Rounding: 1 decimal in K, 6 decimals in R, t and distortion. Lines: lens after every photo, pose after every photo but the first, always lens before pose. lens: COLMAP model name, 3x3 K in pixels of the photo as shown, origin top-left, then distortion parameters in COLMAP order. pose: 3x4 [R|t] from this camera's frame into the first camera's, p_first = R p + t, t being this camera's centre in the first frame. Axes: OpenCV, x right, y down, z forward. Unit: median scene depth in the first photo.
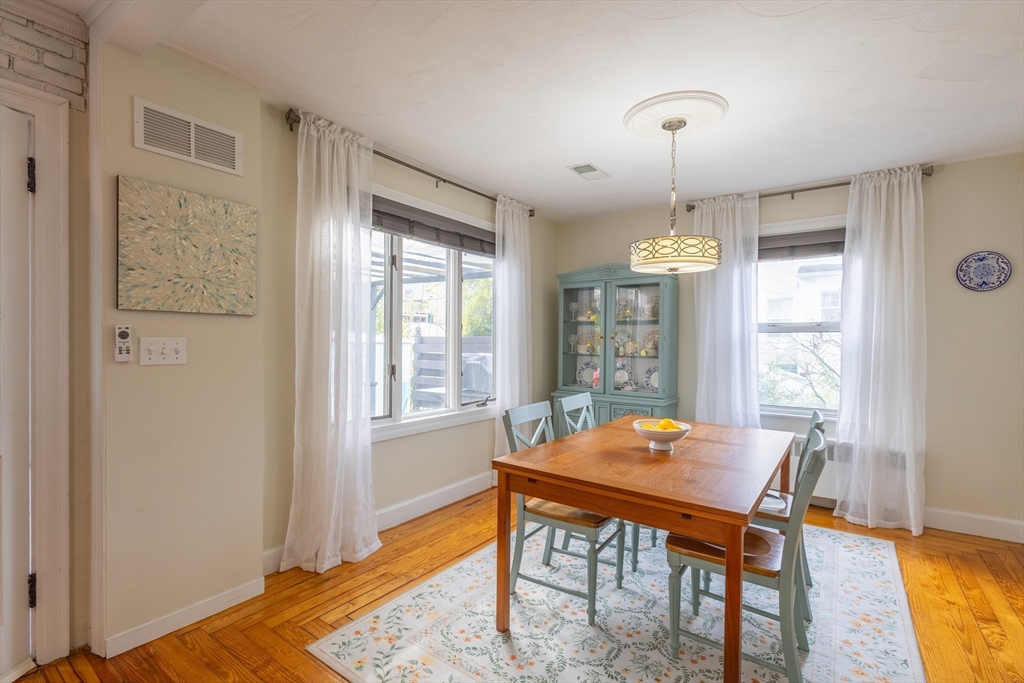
lens RADIAL K [[467.0, 0, 518.0], [0, 467.0, 343.3], [0, 0, 1]] dist [0.013889, -0.004642]
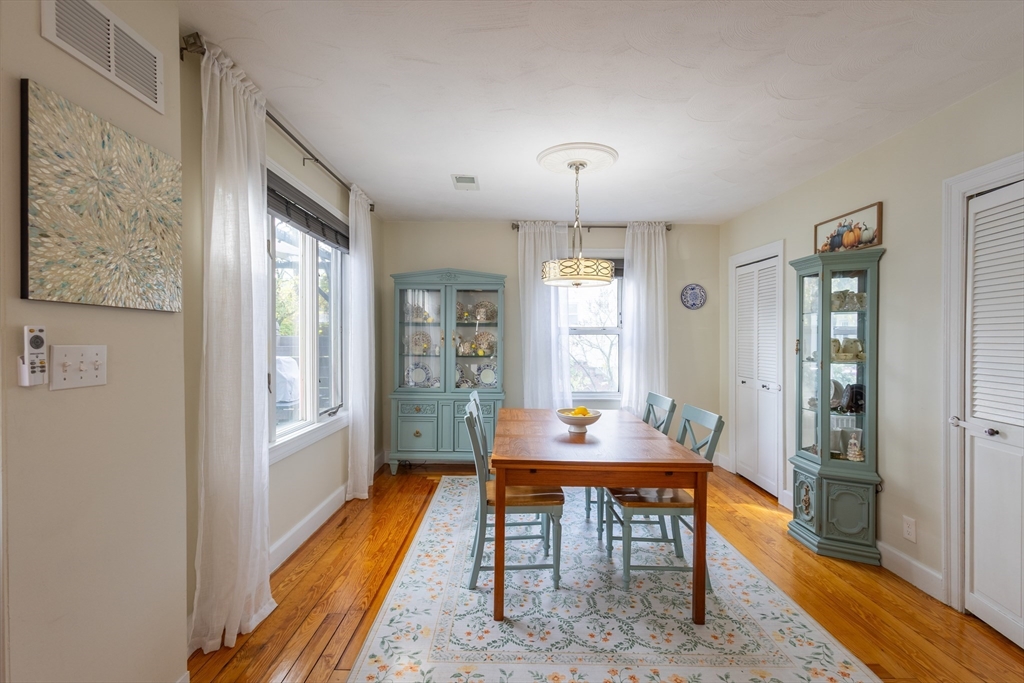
lens RADIAL K [[467.0, 0, 510.1], [0, 467.0, 344.6], [0, 0, 1]] dist [0.013889, -0.004642]
pose [[0.814686, -0.009771, 0.579819, -0.519698], [0.006465, 0.999949, 0.007767, -0.011271], [-0.579866, -0.002579, 0.814708, 0.107690]]
